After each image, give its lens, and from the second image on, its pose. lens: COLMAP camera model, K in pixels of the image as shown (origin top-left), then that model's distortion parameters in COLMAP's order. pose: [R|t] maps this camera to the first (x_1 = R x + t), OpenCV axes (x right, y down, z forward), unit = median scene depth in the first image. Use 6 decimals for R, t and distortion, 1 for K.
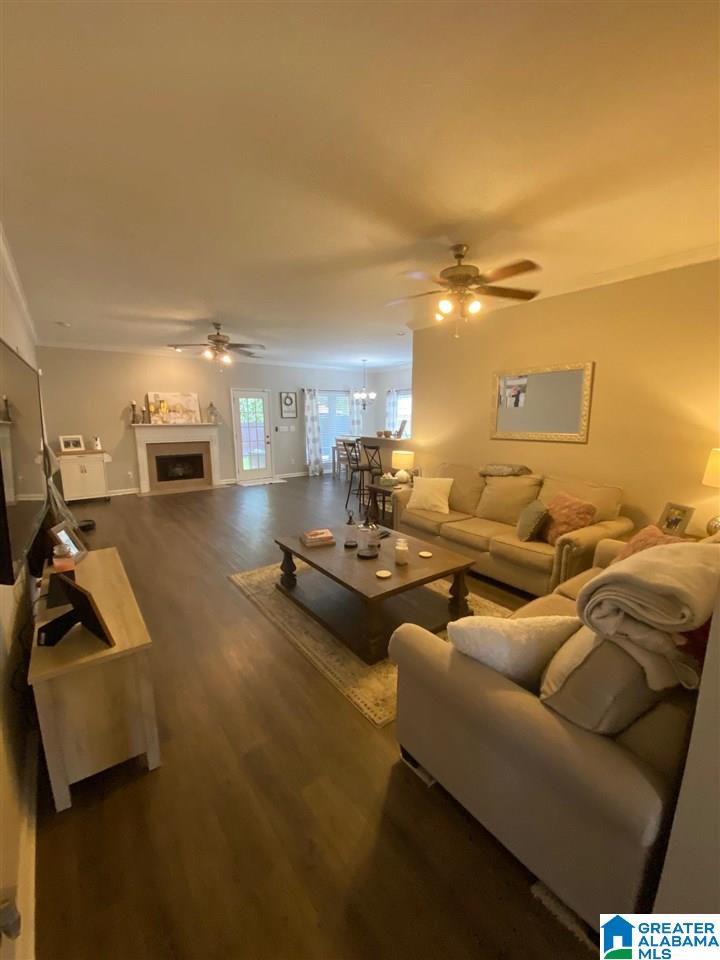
lens RADIAL K [[386.2, 0, 360.0], [0, 386.2, 480.0], [0, 0, 1]] dist [0.042343, -0.032434]
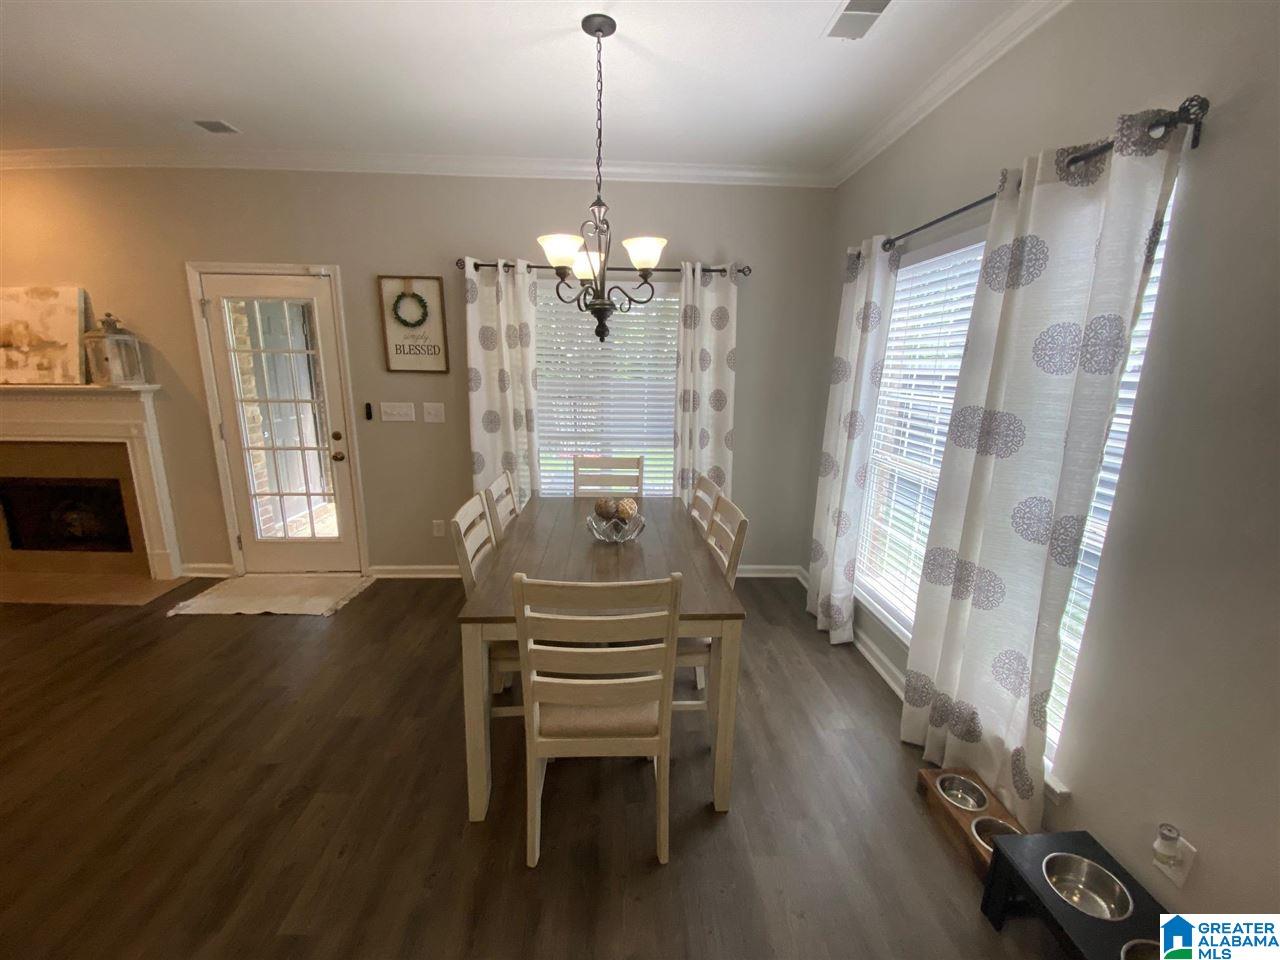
lens RADIAL K [[514.9, 0, 640.0], [0, 514.9, 480.0], [0, 0, 1]] dist [0.042343, -0.032434]
pose [[0.819092, 0.151402, -0.553322, 0.193888], [-0.116860, 0.988356, 0.097449, -0.168149], [0.561633, -0.015158, 0.827248, 0.942031]]
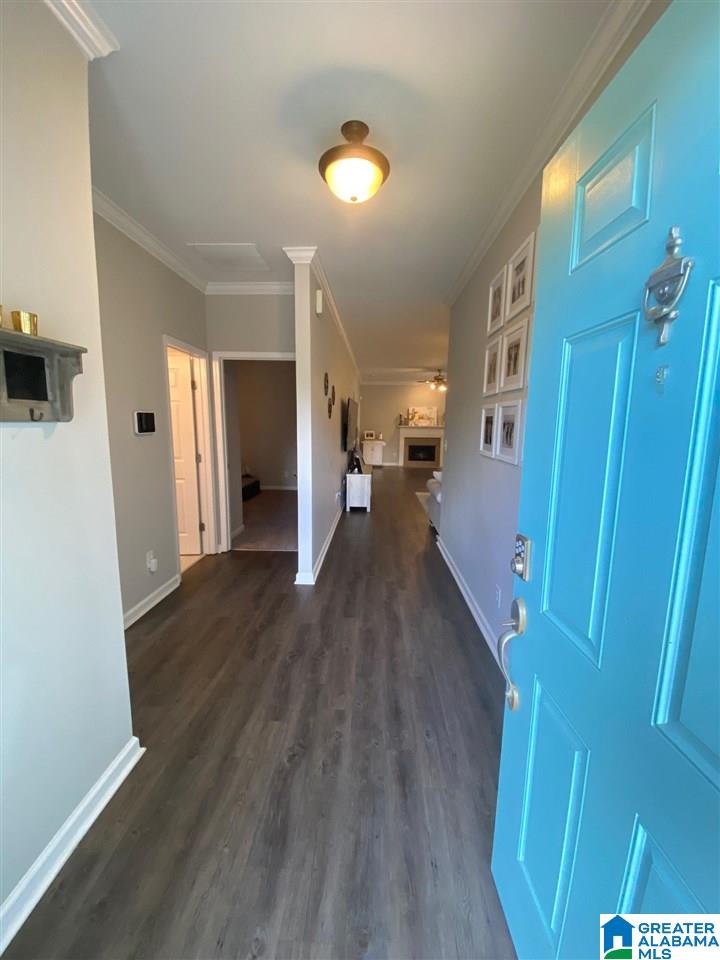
lens RADIAL K [[386.2, 0, 360.0], [0, 386.2, 480.0], [0, 0, 1]] dist [0.042343, -0.032434]
pose [[0.775447, 0.101411, -0.623215, 0.358986], [-0.115739, 0.993124, 0.017593, 0.081390], [0.620714, 0.058488, 0.781852, -0.415802]]
